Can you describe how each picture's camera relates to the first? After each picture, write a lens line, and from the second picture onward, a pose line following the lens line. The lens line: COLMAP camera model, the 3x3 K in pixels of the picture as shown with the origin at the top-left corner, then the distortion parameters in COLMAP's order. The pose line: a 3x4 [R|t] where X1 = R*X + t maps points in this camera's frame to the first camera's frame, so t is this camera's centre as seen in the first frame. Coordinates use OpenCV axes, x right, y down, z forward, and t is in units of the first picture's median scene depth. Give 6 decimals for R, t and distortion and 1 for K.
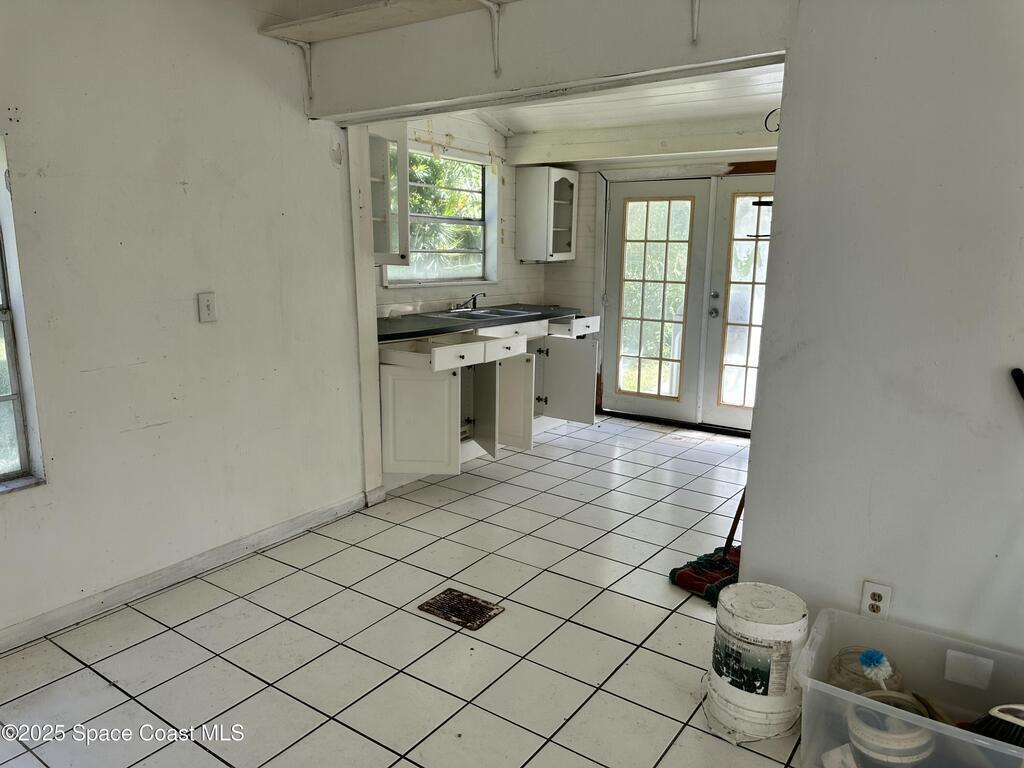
lens RADIAL K [[715.6, 0, 521.9], [0, 715.6, 387.3], [0, 0, 1]] dist [0.035592, -0.057205]
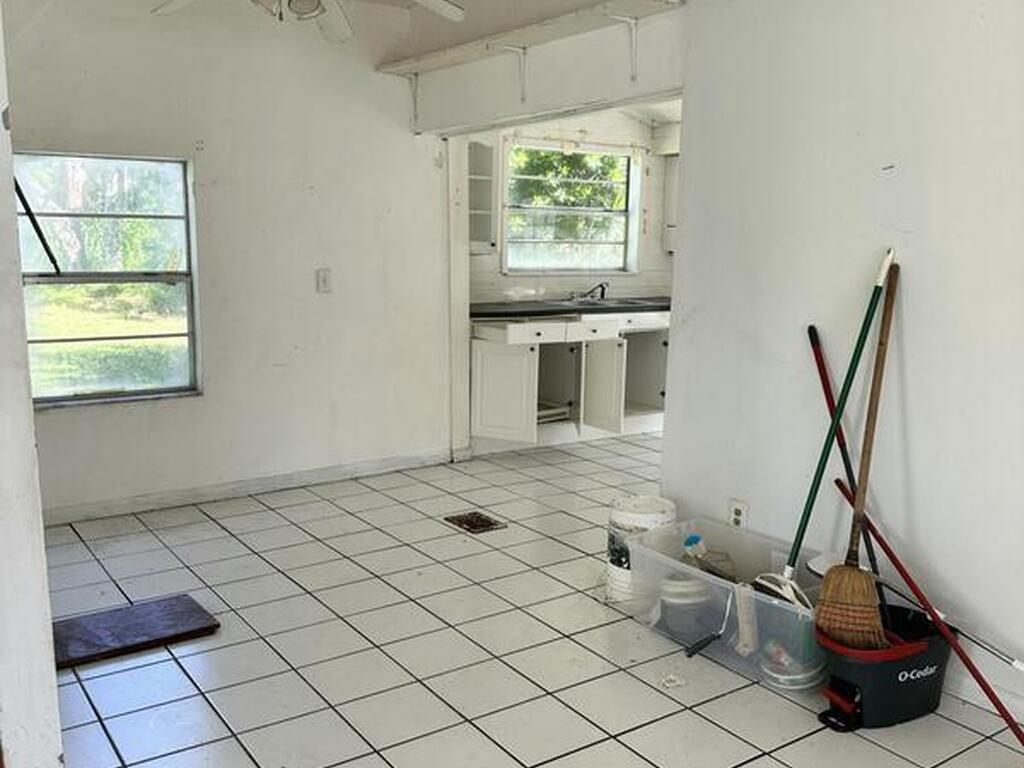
lens RADIAL K [[952.0, 0, 519.0], [0, 952.0, 384.0], [0, 0, 1]] dist [0.039471, 0.000000]
pose [[0.939710, 0.054013, -0.337681, 0.405878], [-0.069352, 0.997029, -0.033517, 0.089651], [0.334868, 0.054915, 0.940664, -0.417006]]
